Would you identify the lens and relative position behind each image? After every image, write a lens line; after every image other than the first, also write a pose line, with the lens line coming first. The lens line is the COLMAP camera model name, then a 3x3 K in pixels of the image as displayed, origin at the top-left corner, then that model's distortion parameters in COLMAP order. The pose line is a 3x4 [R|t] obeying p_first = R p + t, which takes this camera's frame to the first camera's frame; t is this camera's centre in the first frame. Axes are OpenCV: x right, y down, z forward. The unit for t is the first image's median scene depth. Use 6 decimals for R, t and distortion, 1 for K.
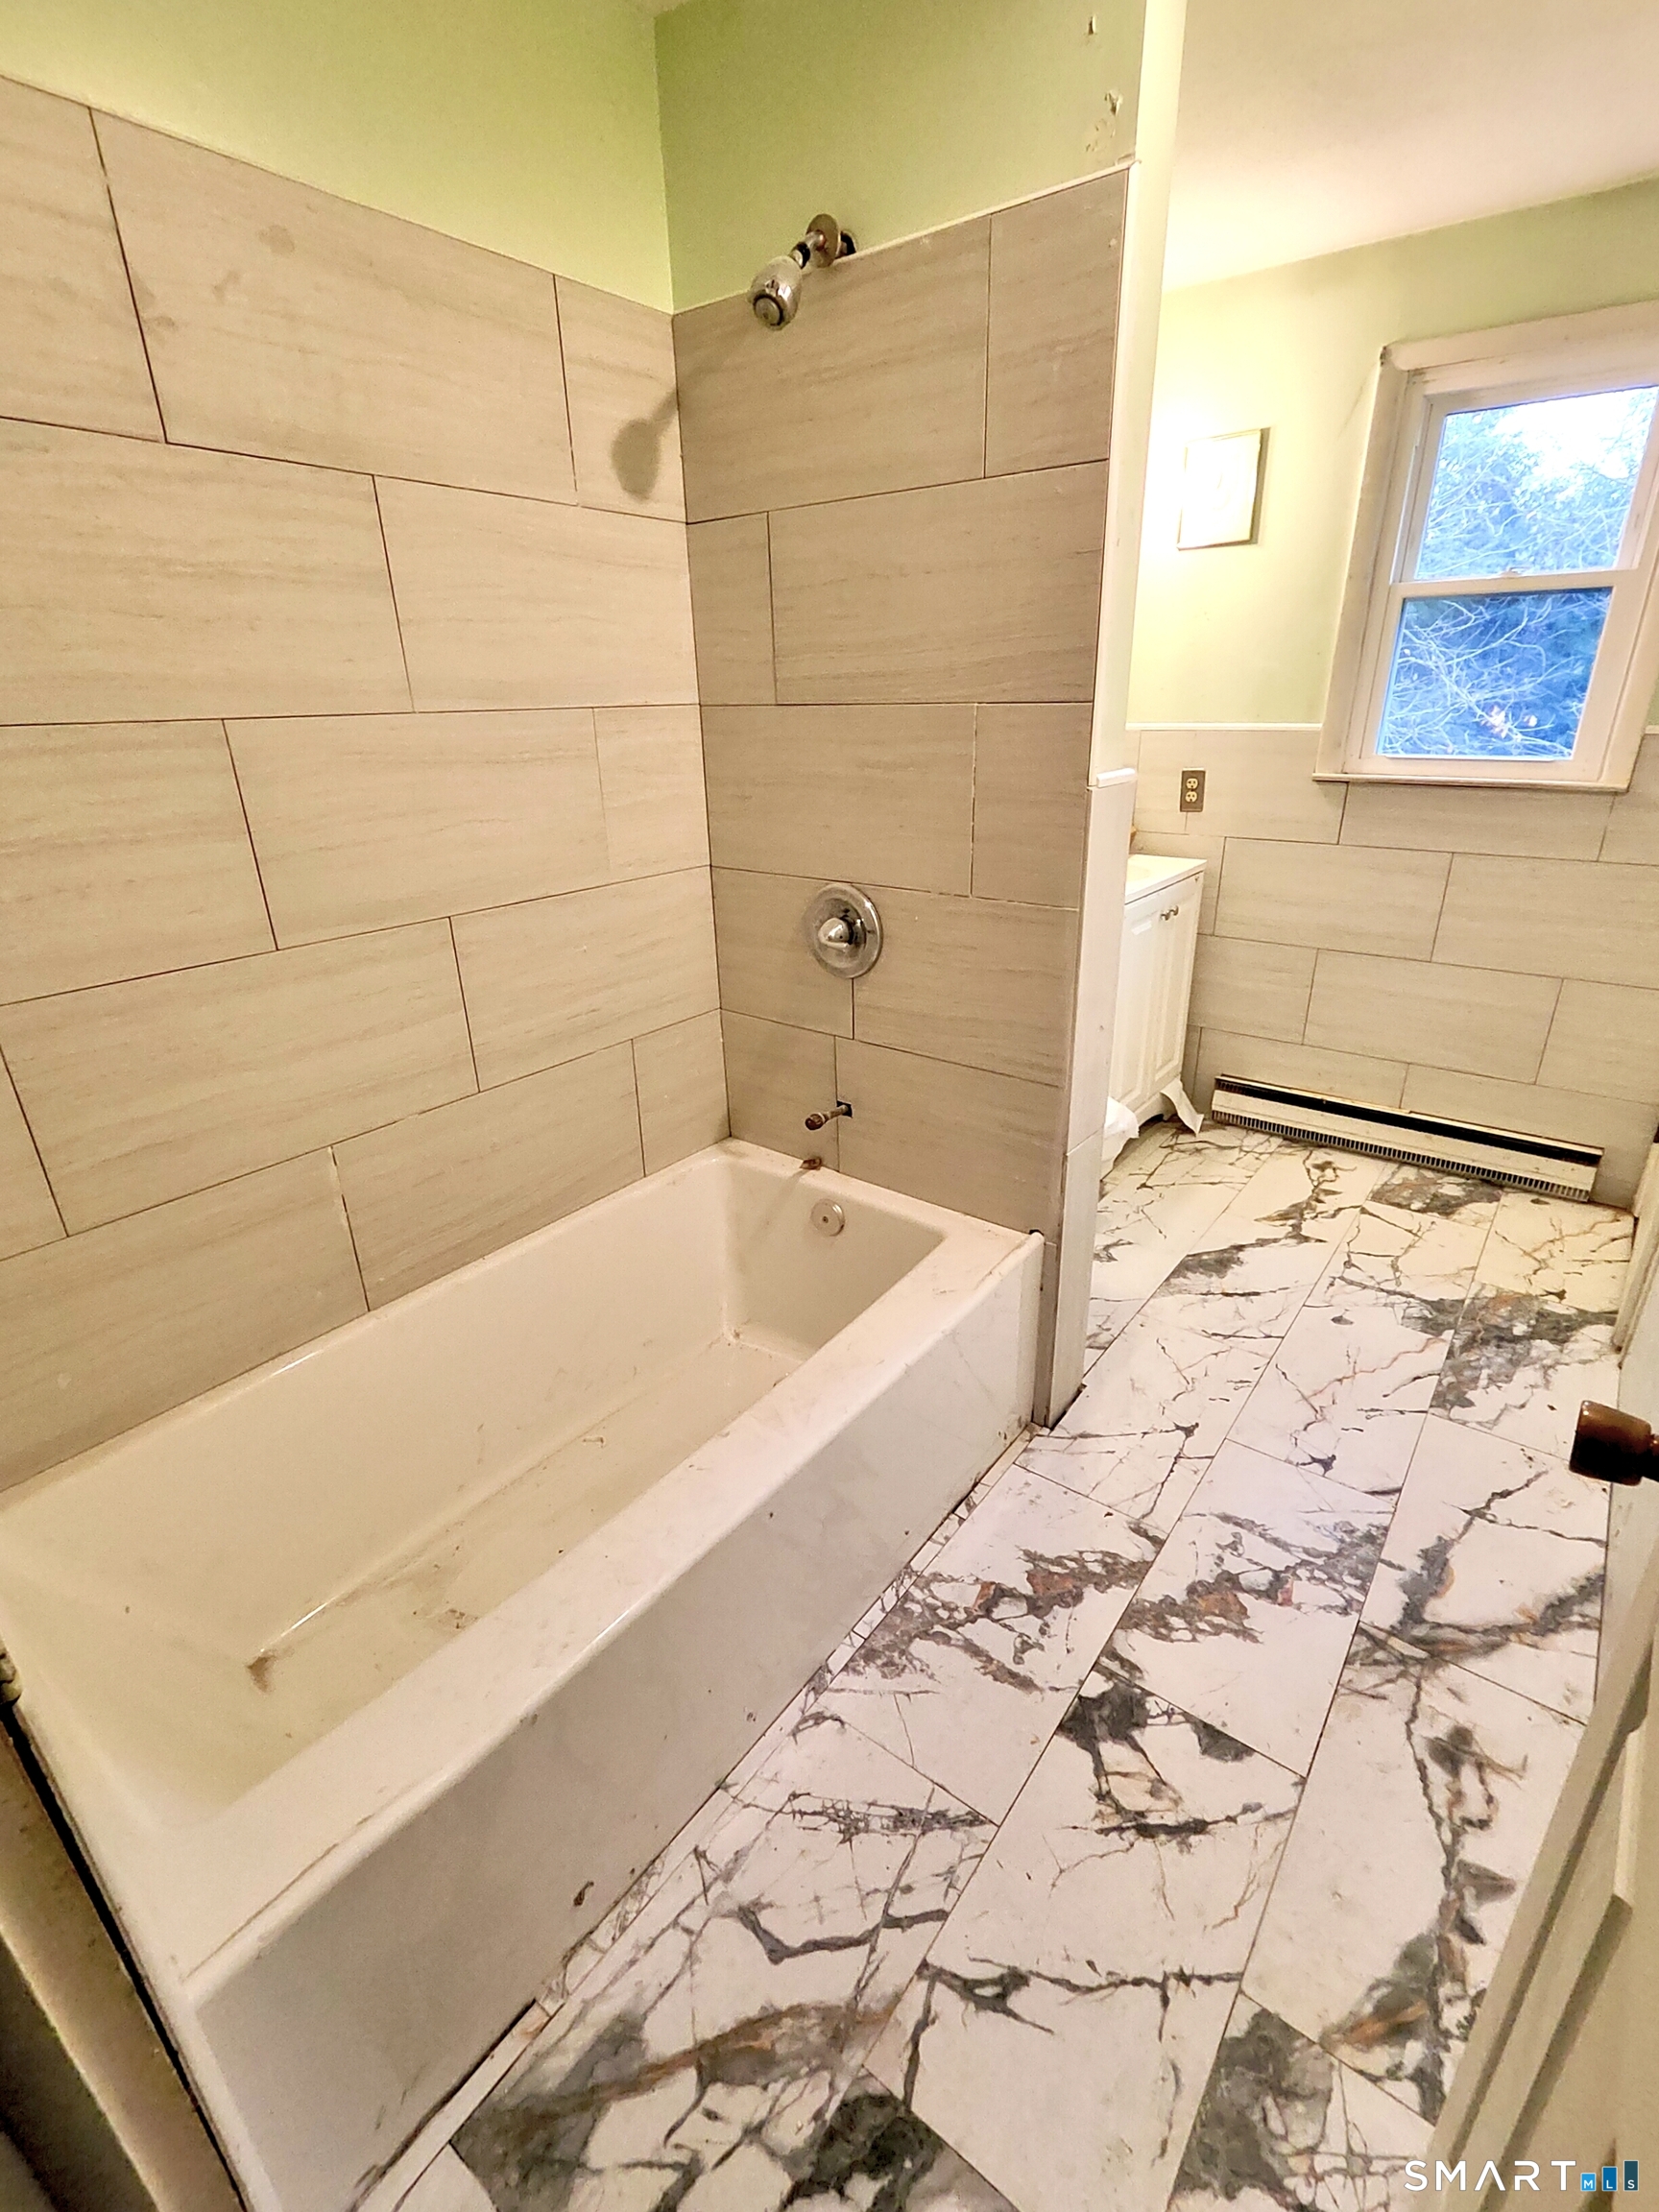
lens RADIAL K [[1003.7, 0, 829.5], [0, 1003.7, 1106.0], [0, 0, 1]] dist [-0.009651, 0.000767]
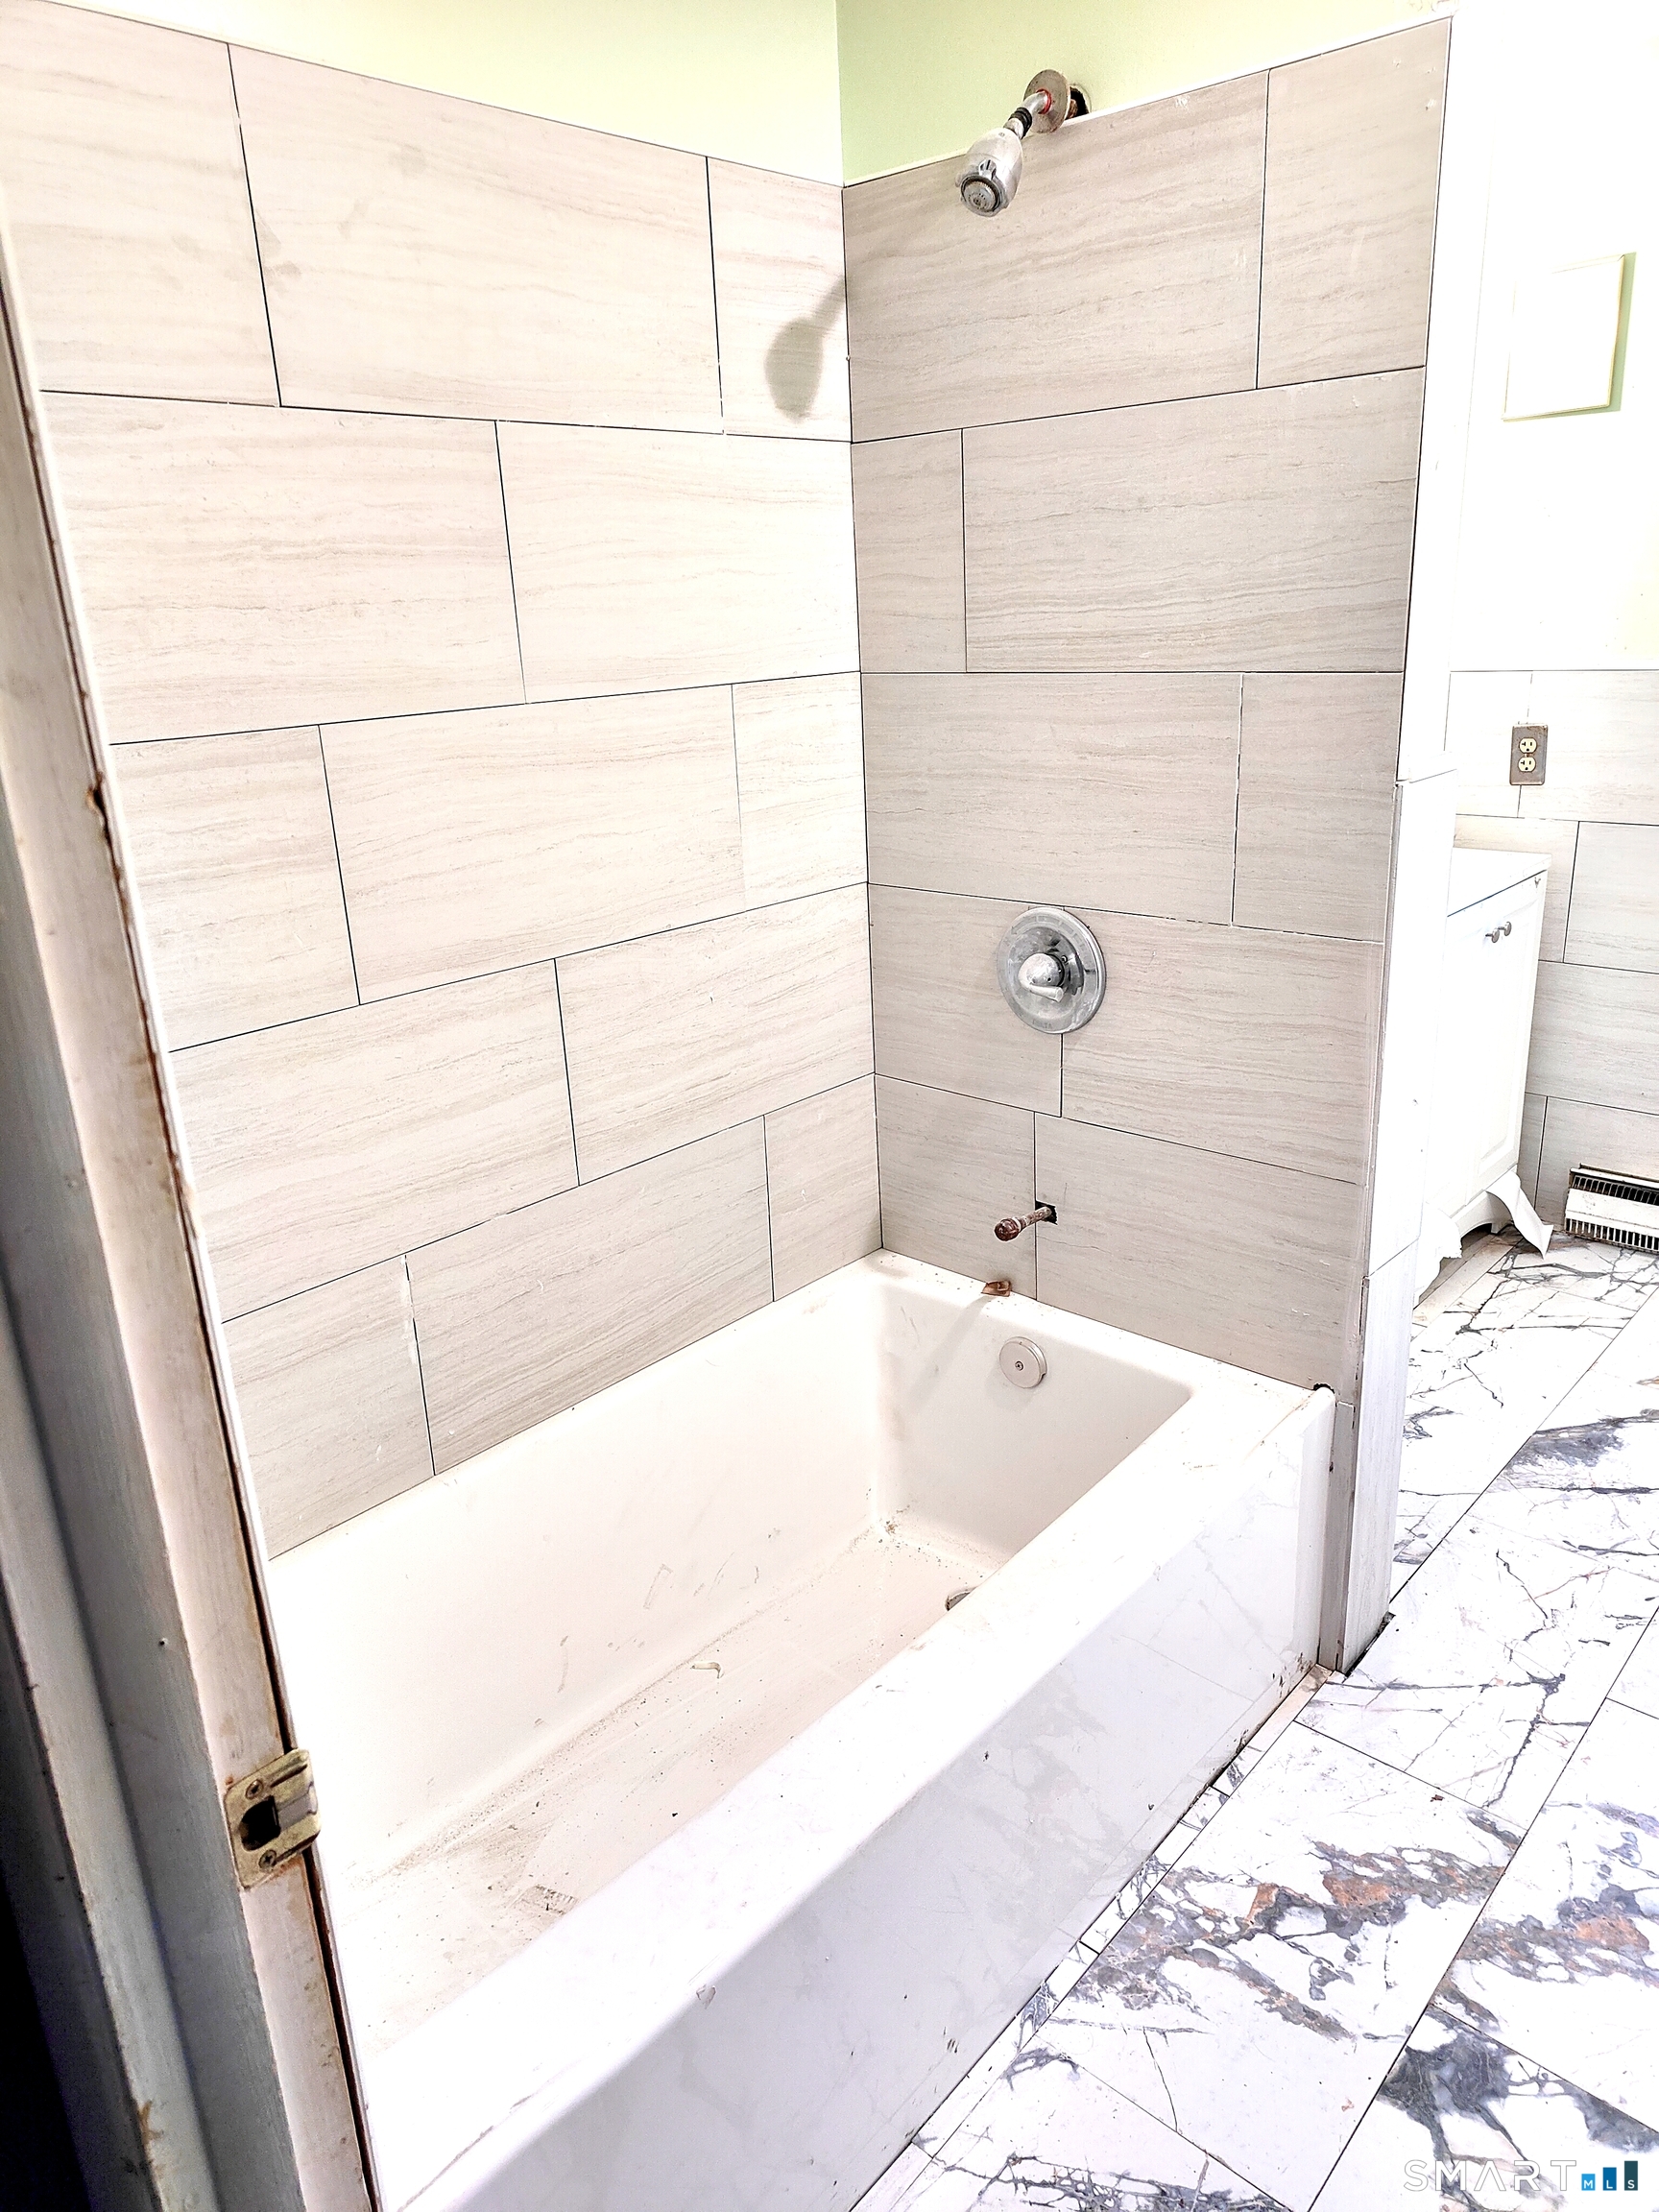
lens RADIAL K [[1540.9, 0, 829.5], [0, 1540.9, 1106.0], [0, 0, 1]] dist [0.012478, -0.008481]
pose [[0.997407, 0.003950, -0.071864, -0.067829], [-0.008578, 0.997900, -0.064209, -0.000721], [0.071459, 0.064659, 0.995346, -0.133232]]
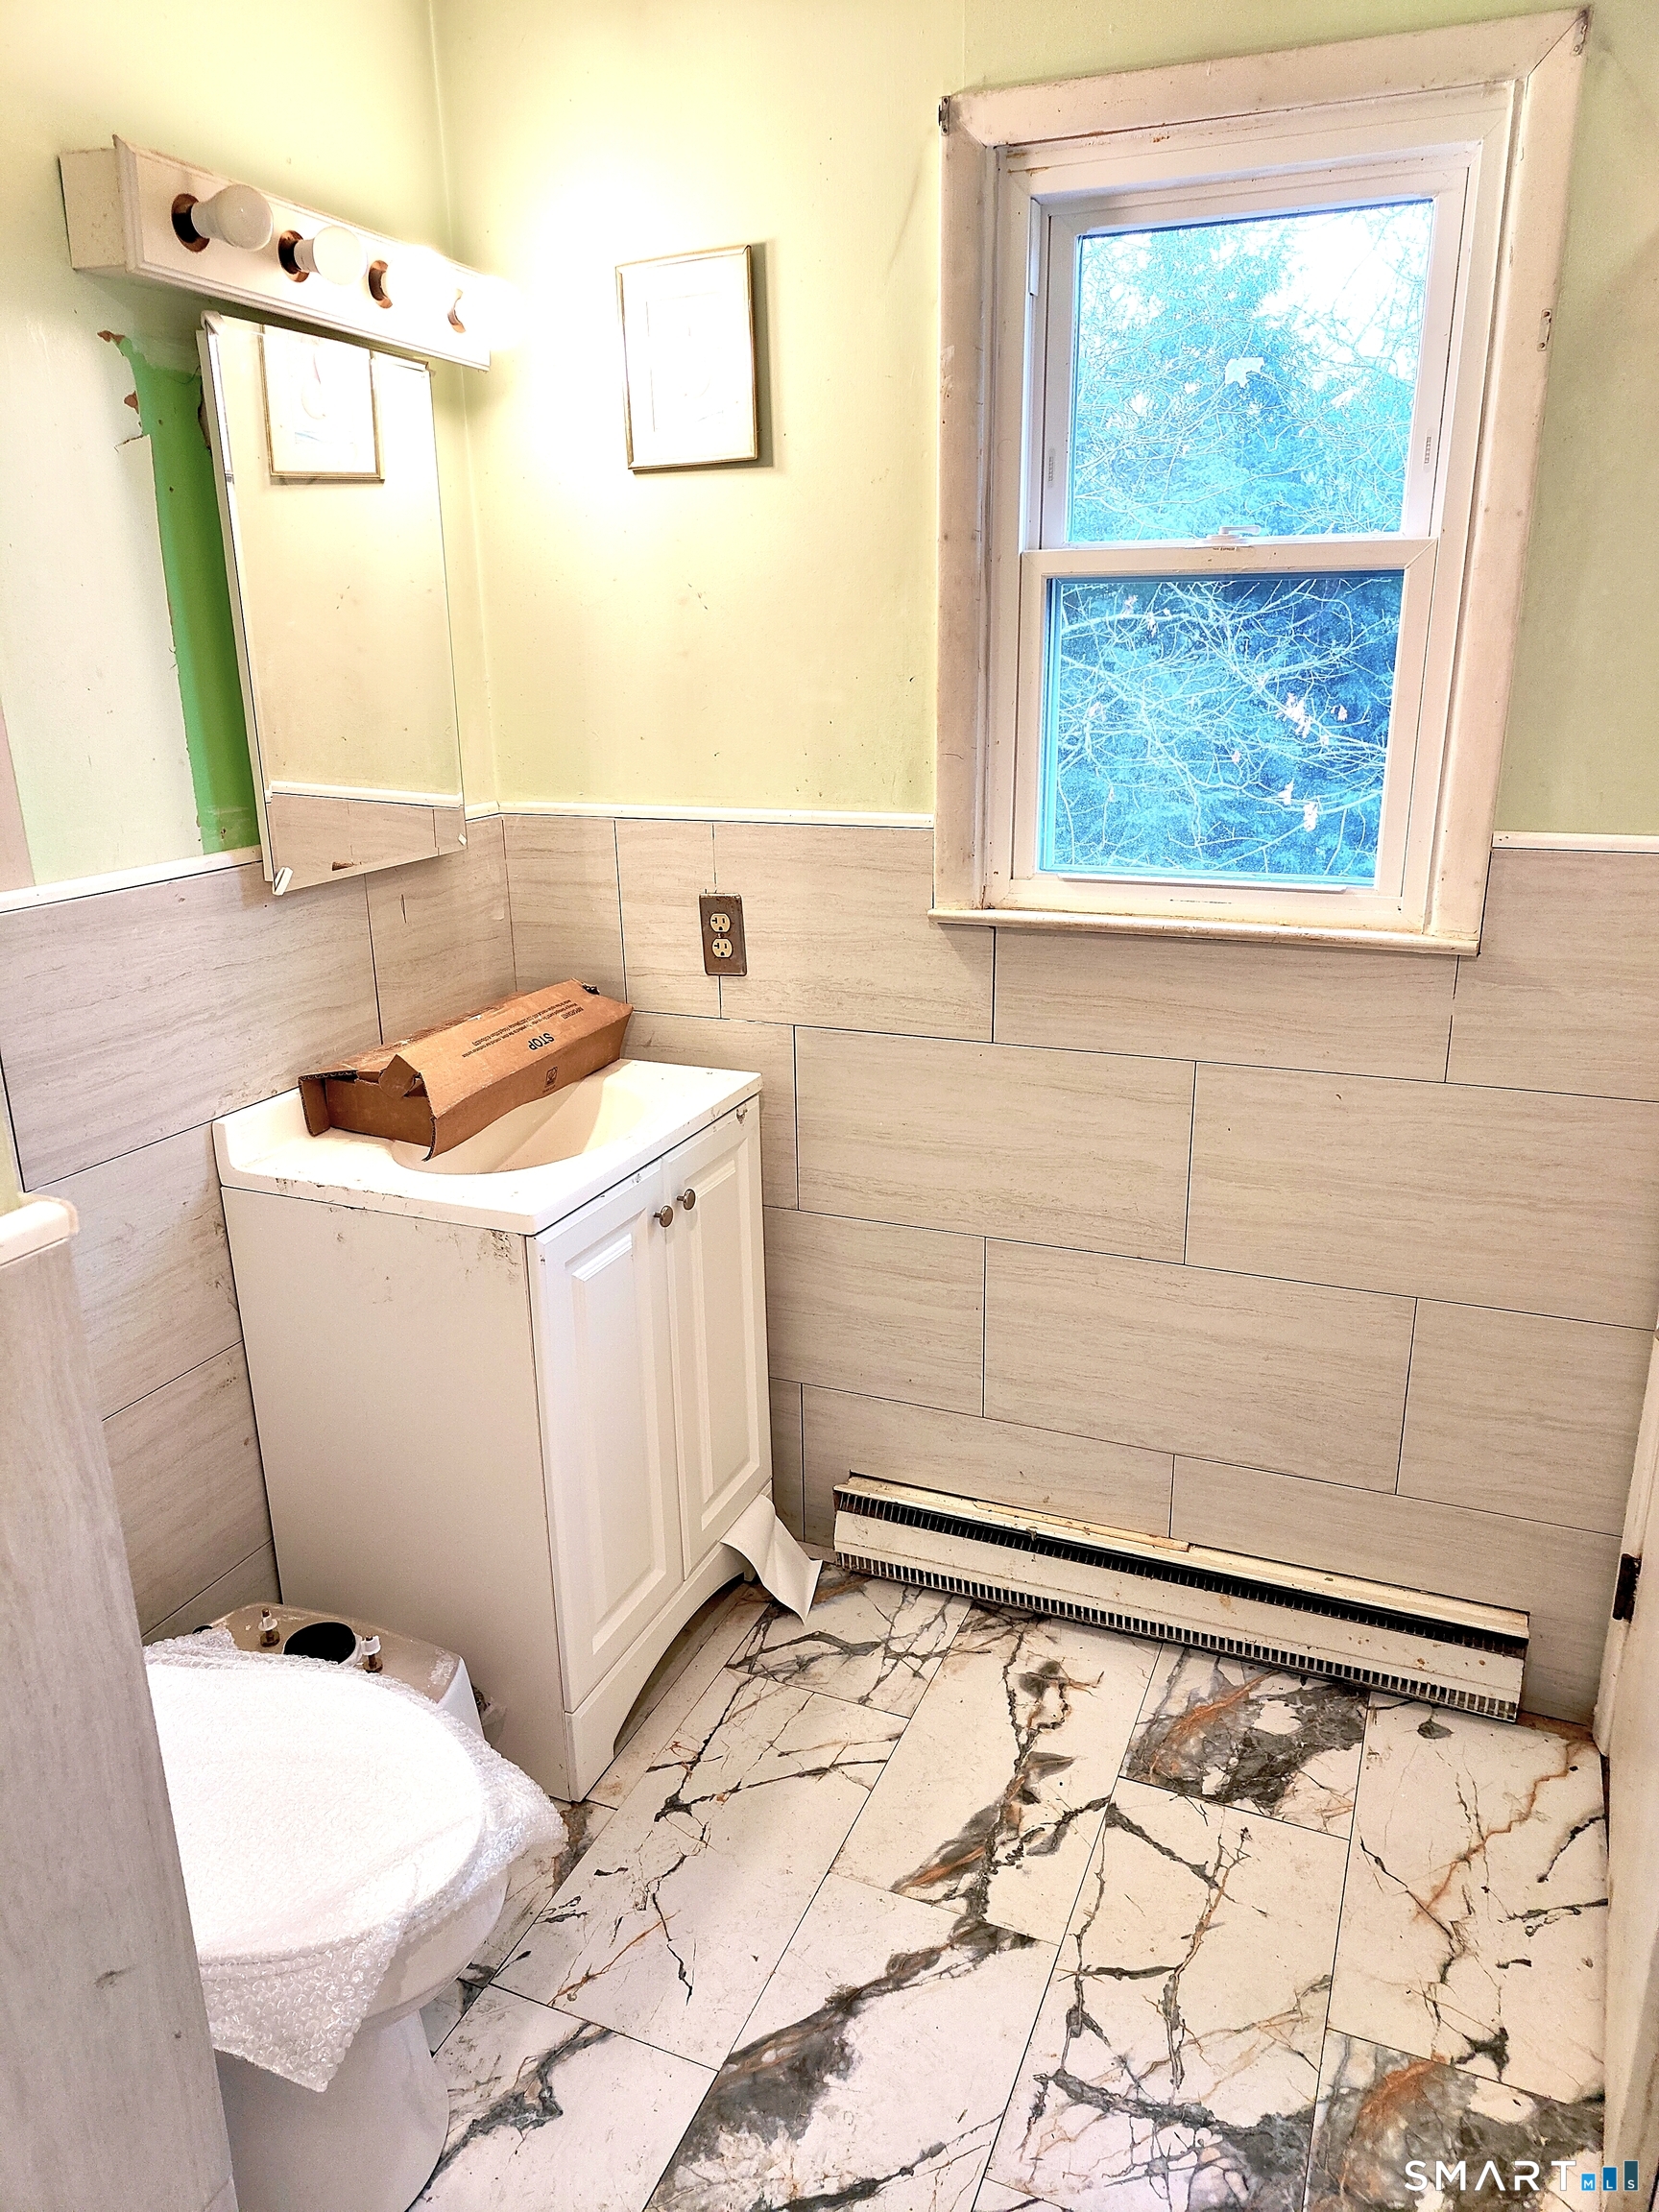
lens RADIAL K [[1540.9, 0, 829.5], [0, 1540.9, 1106.0], [0, 0, 1]] dist [0.012478, -0.008481]
pose [[0.965066, -0.067869, 0.253065, 0.352016], [0.093247, 0.991597, -0.089663, -0.258307], [-0.244853, 0.110128, 0.963285, 0.421802]]
